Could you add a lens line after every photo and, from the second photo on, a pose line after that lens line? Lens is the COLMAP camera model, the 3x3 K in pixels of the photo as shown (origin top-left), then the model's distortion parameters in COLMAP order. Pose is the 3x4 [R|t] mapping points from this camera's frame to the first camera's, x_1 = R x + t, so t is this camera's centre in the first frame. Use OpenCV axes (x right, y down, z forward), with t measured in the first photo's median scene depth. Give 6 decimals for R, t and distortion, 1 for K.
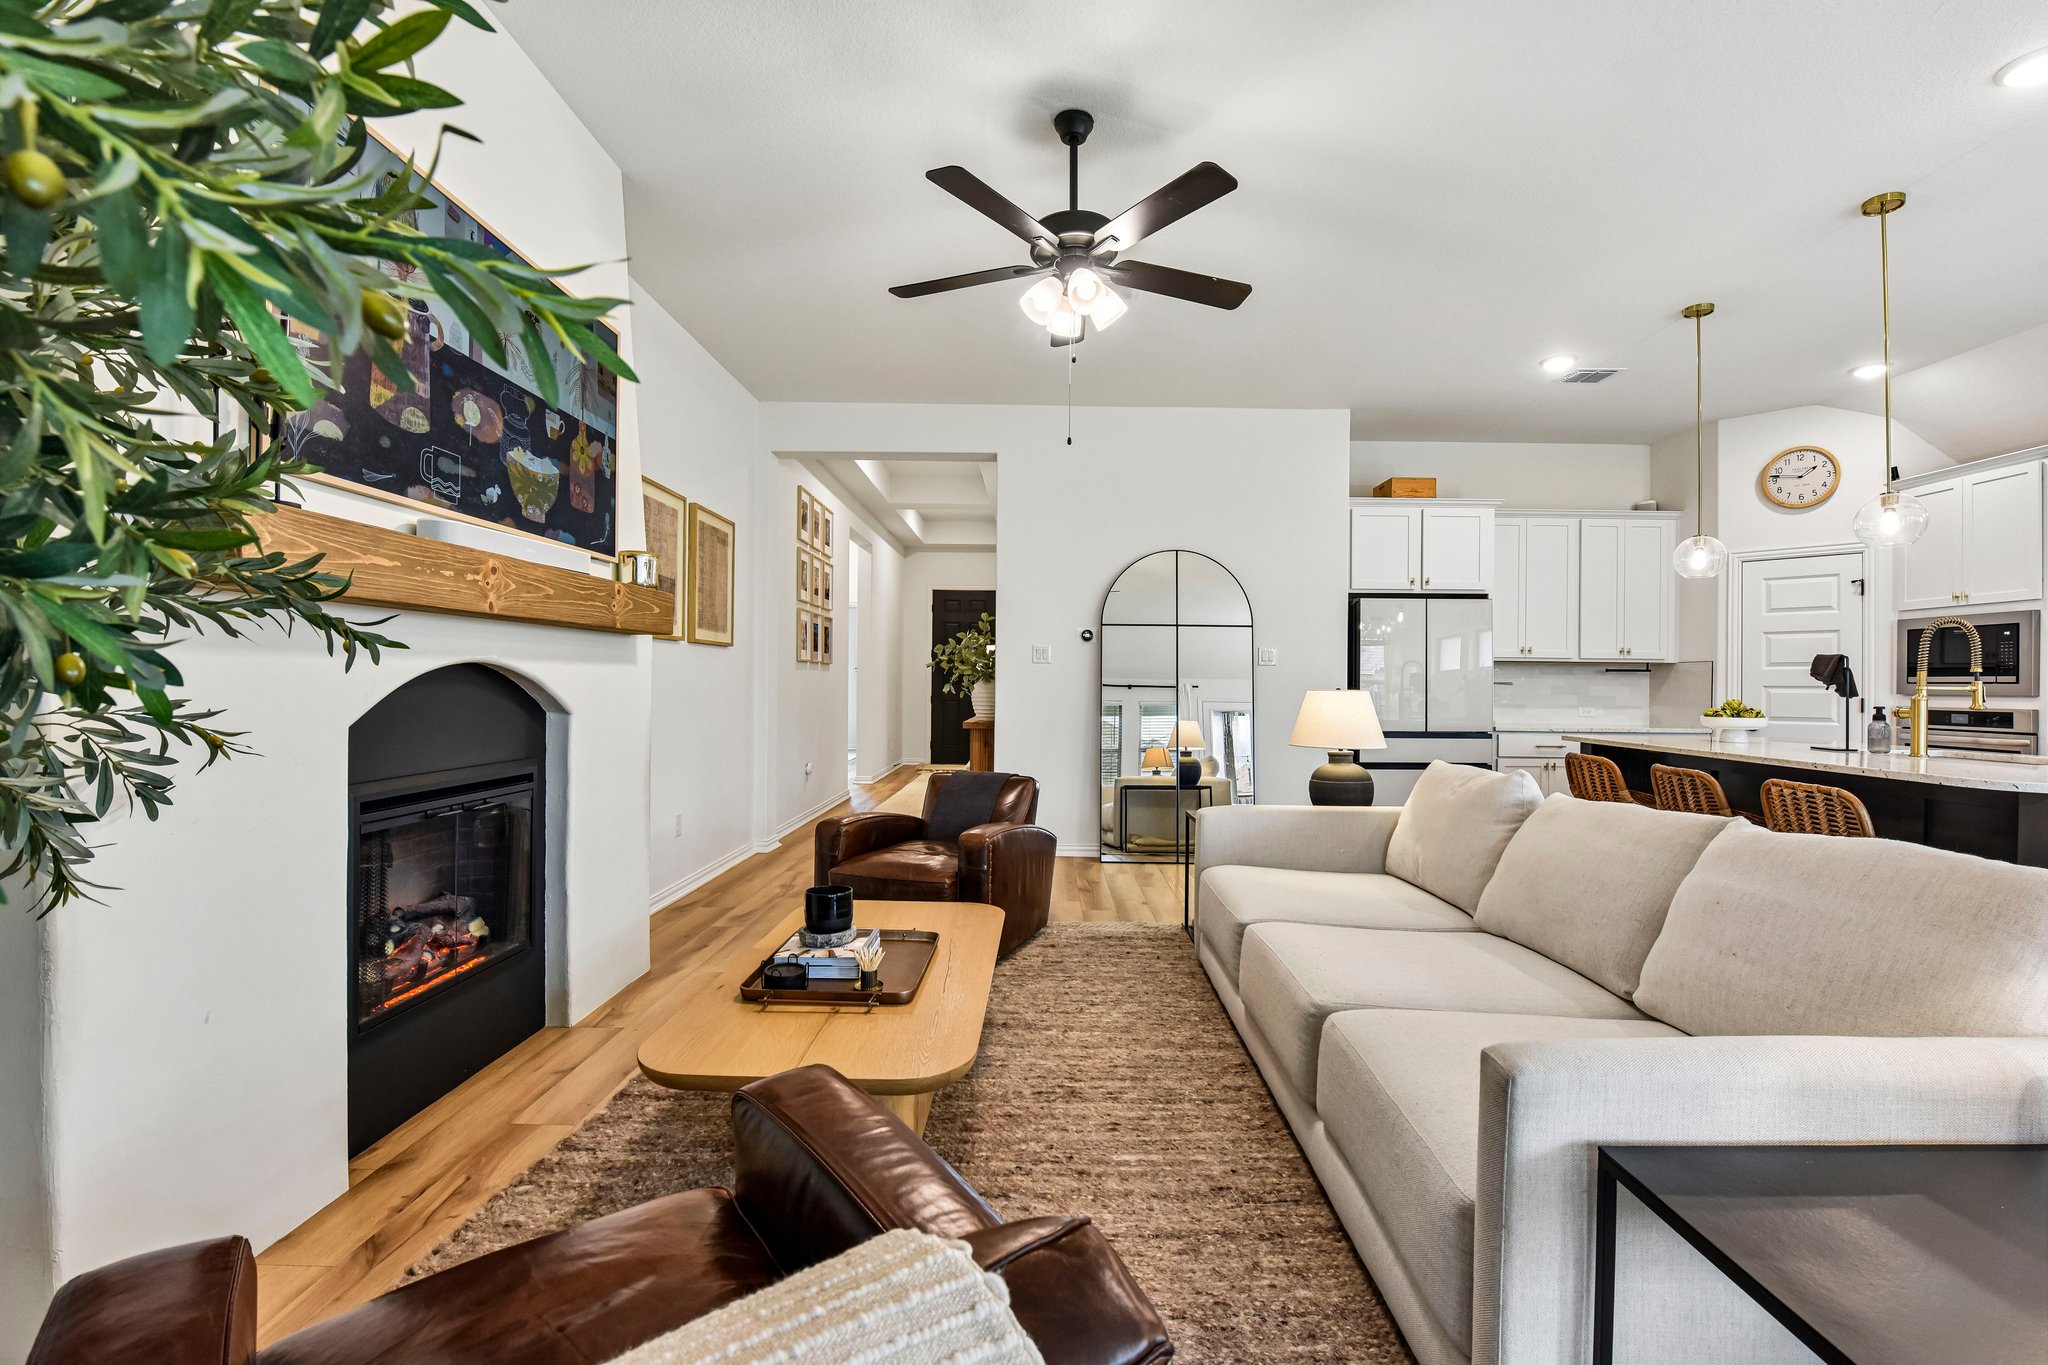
lens RADIAL K [[877.7, 0, 1059.7], [0, 877.7, 680.7], [0, 0, 1]] dist [-0.008597, -0.000239]
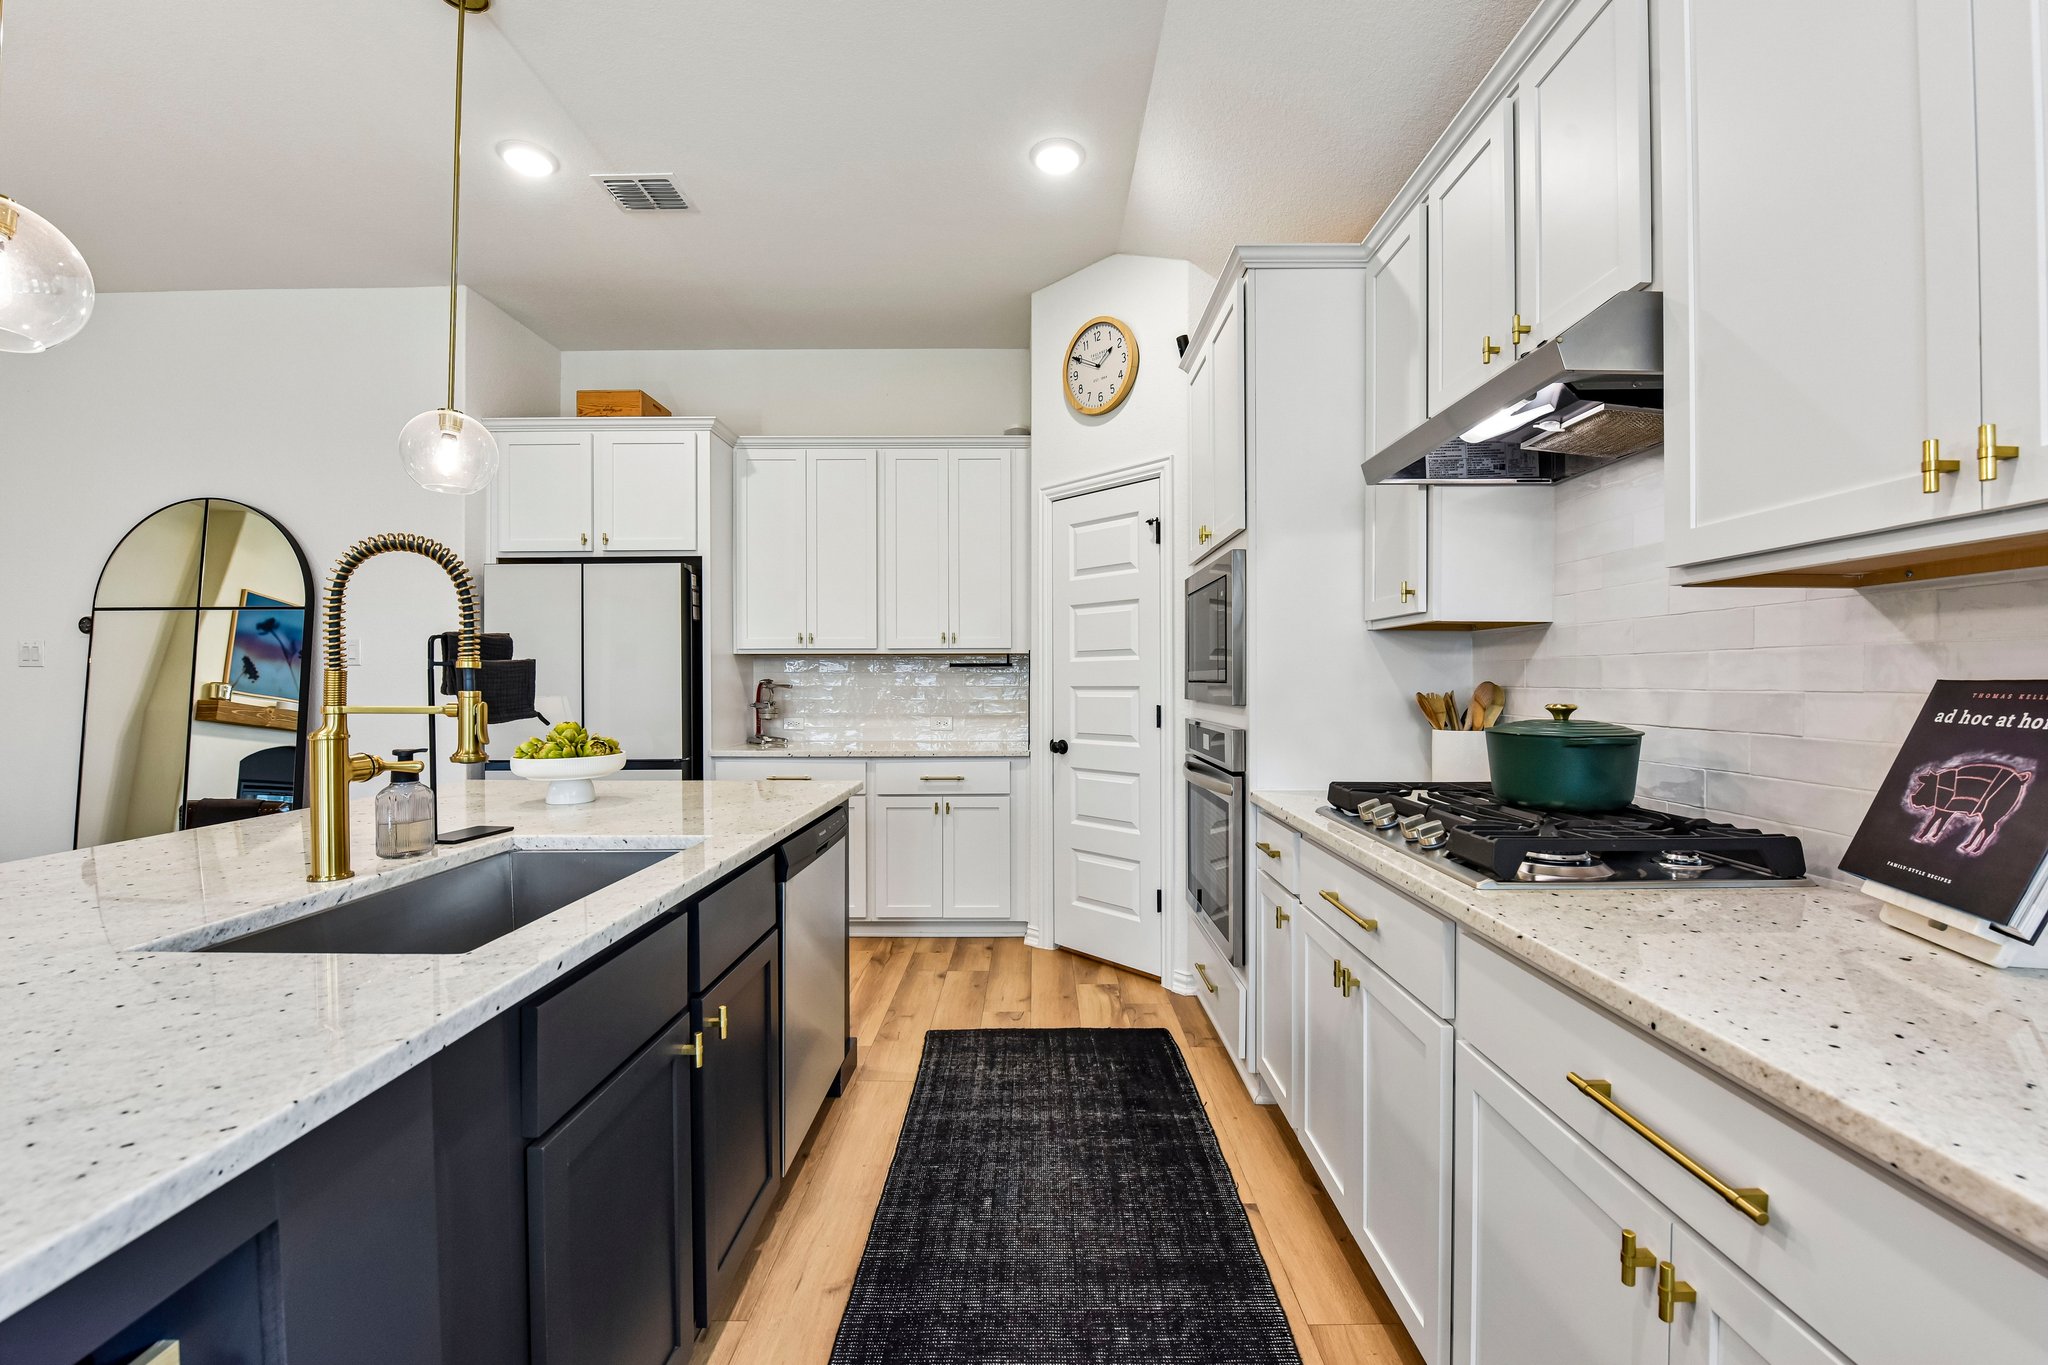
lens RADIAL K [[833.7, 0, 1024.0], [0, 833.7, 682.5], [0, 0, 1]] dist [0.001327, 0.000183]
pose [[0.999603, -0.011543, -0.025688, 0.790595], [0.011692, 0.999916, 0.005657, -0.001043], [0.025621, -0.005955, 0.999654, 0.365169]]
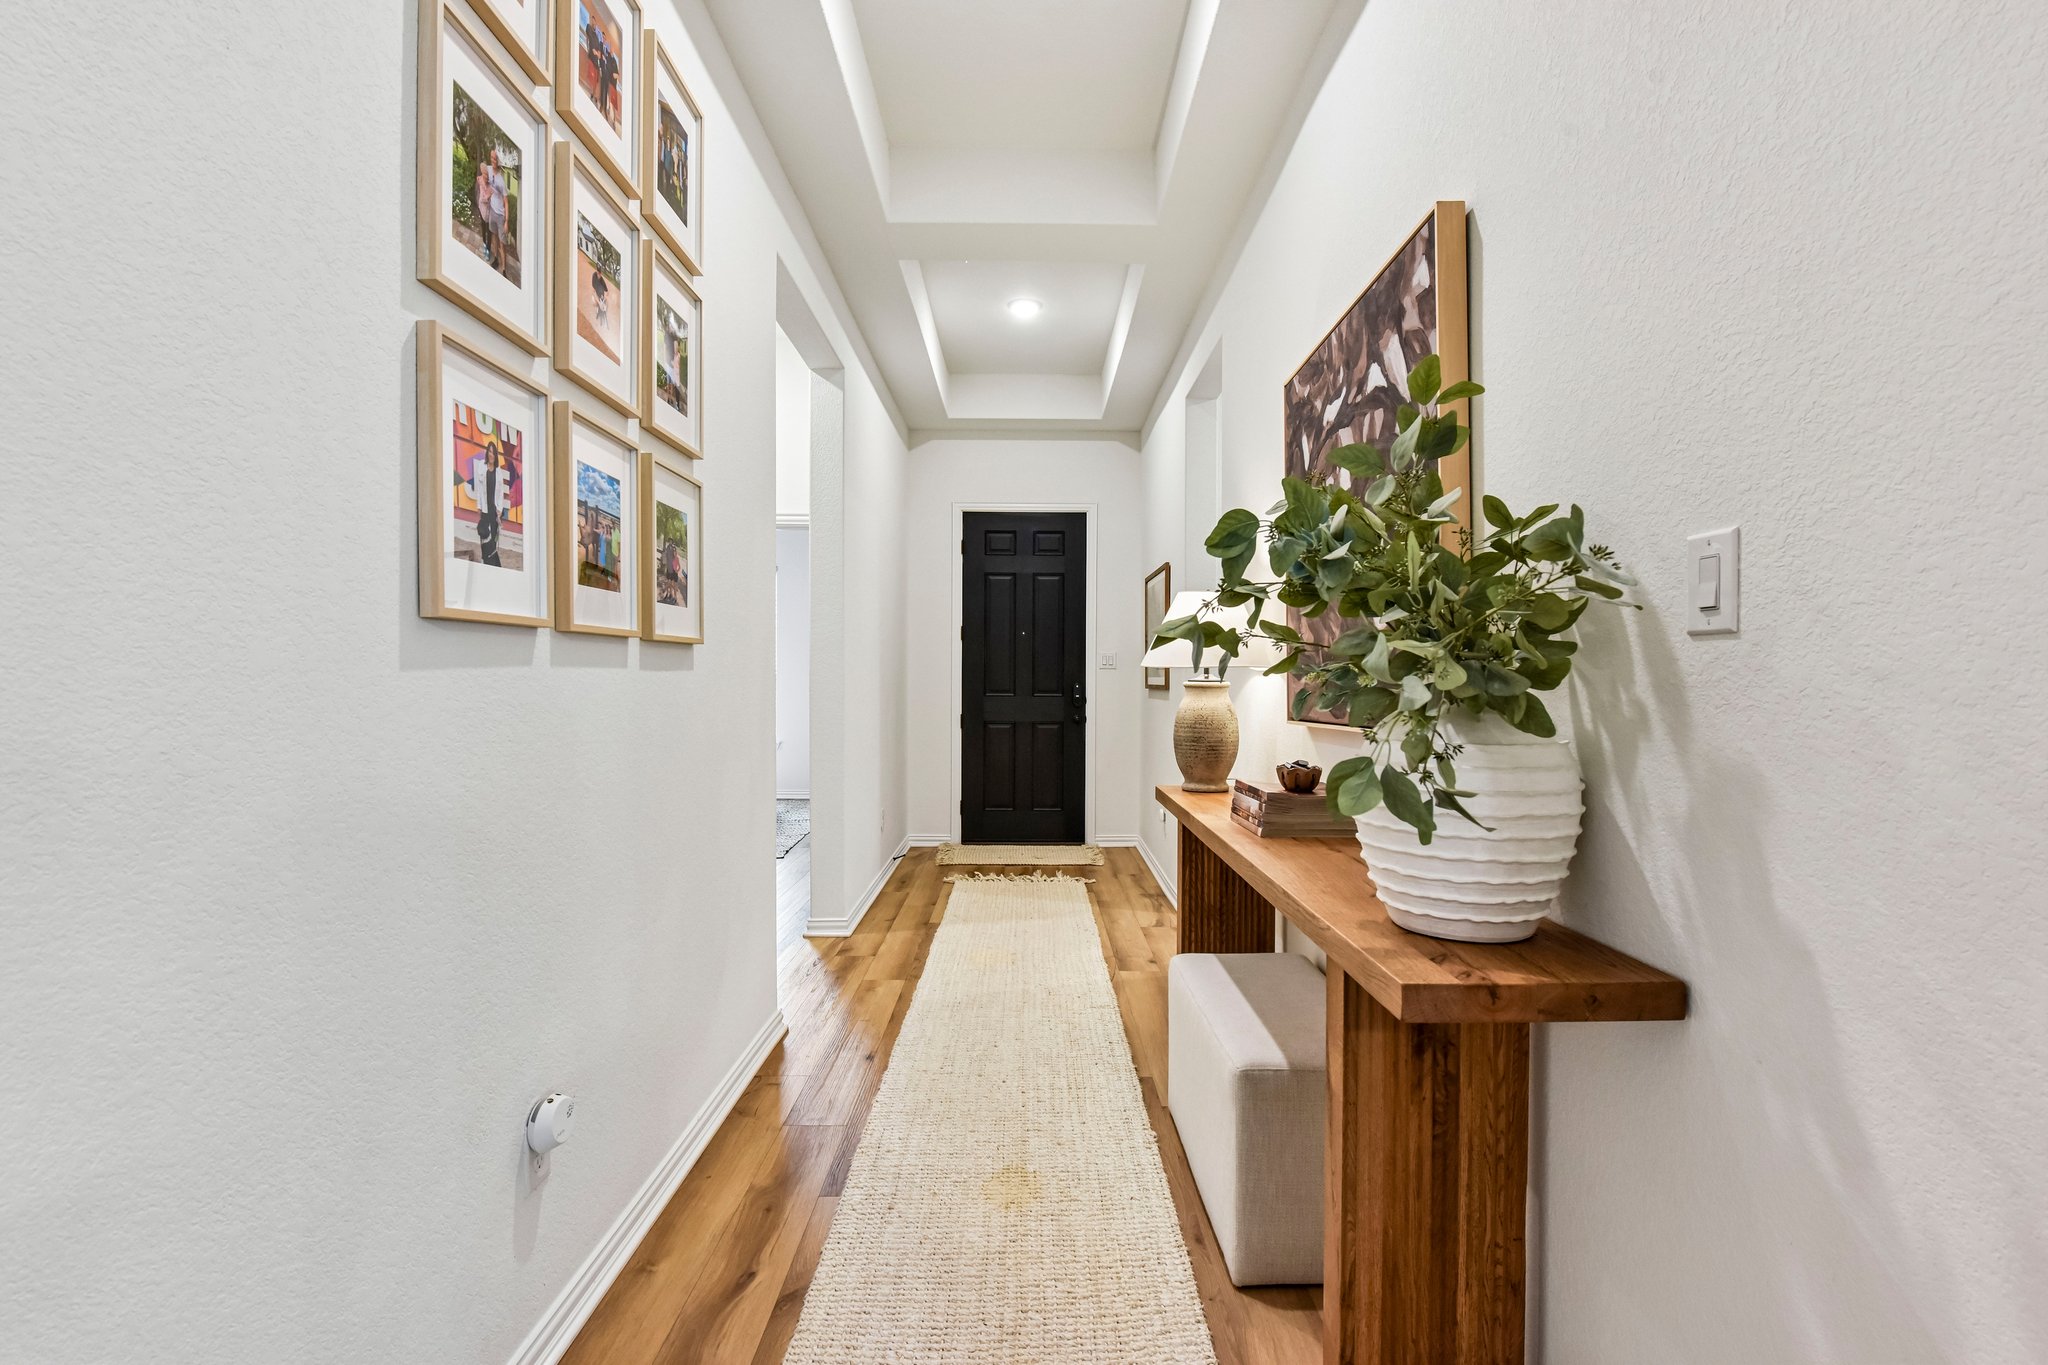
lens RADIAL K [[901.7, 0, 1024.0], [0, 901.7, 682.5], [0, 0, 1]] dist [-0.002366, -0.000329]
pose [[0.999724, -0.011457, -0.020524, -0.198531], [0.011501, 0.999932, 0.002005, -0.009297], [0.020499, -0.002241, 0.999787, 0.946976]]
